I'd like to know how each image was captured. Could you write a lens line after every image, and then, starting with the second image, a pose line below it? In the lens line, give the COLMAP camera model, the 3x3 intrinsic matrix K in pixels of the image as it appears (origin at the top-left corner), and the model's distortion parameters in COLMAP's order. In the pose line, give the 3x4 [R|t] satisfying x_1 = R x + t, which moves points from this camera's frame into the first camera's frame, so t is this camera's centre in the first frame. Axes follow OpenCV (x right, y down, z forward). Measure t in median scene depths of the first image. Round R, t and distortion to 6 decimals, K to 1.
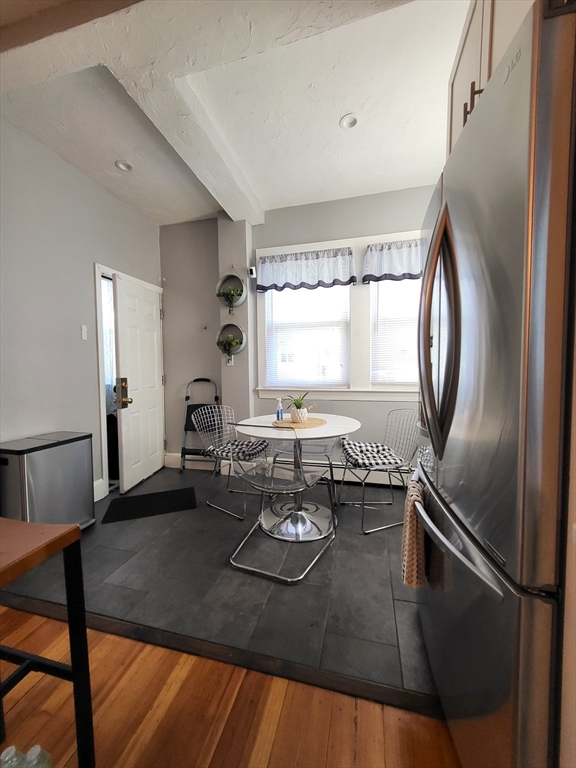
lens RADIAL K [[300.2, 0, 286.5], [0, 300.2, 381.1], [0, 0, 1]] dist [0.006621, -0.000819]
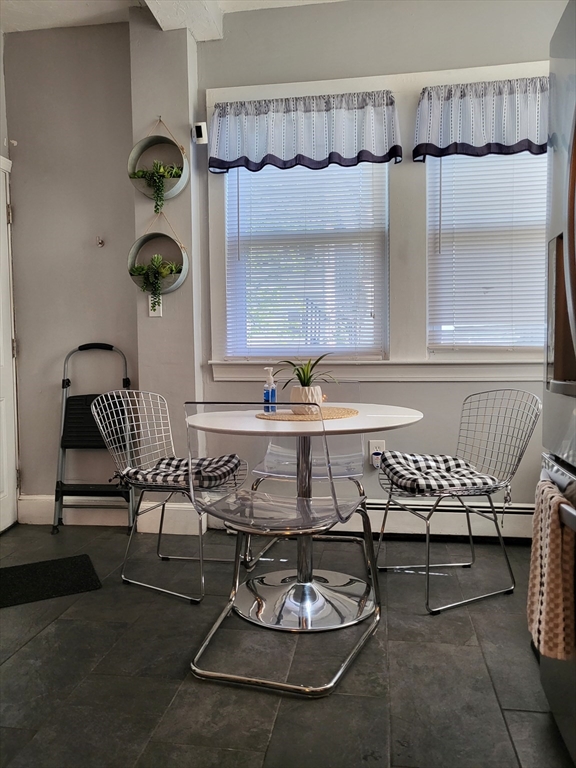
lens RADIAL K [[591.3, 0, 292.2], [0, 591.3, 381.1], [0, 0, 1]] dist [-0.008127, 0.046769]
pose [[0.994088, -0.005474, 0.108438, -0.078670], [0.005151, 0.999981, 0.003259, 0.064907], [-0.108454, -0.002681, 0.994098, -0.021976]]
